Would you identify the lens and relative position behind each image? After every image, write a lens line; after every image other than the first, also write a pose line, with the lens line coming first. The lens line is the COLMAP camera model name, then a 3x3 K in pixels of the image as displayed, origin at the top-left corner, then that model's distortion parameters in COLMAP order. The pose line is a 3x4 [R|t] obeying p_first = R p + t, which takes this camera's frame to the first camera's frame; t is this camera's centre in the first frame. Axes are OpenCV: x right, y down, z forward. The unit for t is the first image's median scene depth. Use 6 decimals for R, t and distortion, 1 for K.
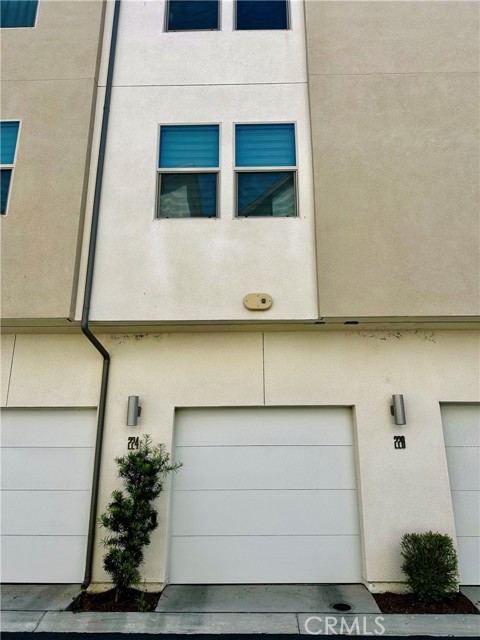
lens RADIAL K [[453.6, 0, 240.2], [0, 453.6, 324.3], [0, 0, 1]] dist [0.033660, -0.039381]
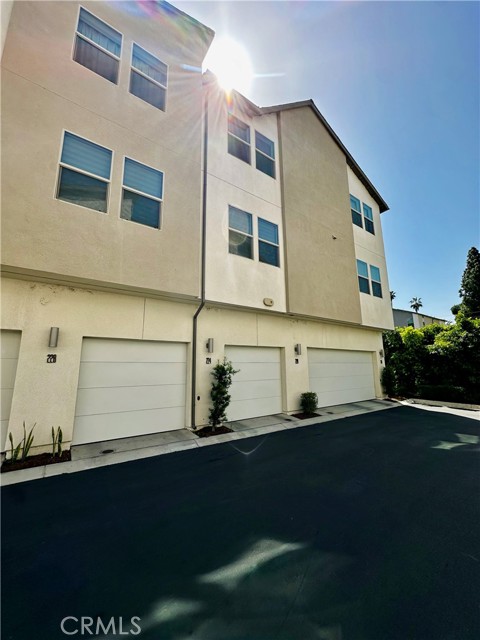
lens RADIAL K [[255.5, 0, 246.5], [0, 255.5, 319.4], [0, 0, 1]] dist [-0.001635, 0.000938]
pose [[0.795532, 0.106425, 0.596492, -0.788612], [-0.162914, 0.985771, 0.041396, 0.001075], [-0.583600, -0.130109, 0.801550, -0.001779]]
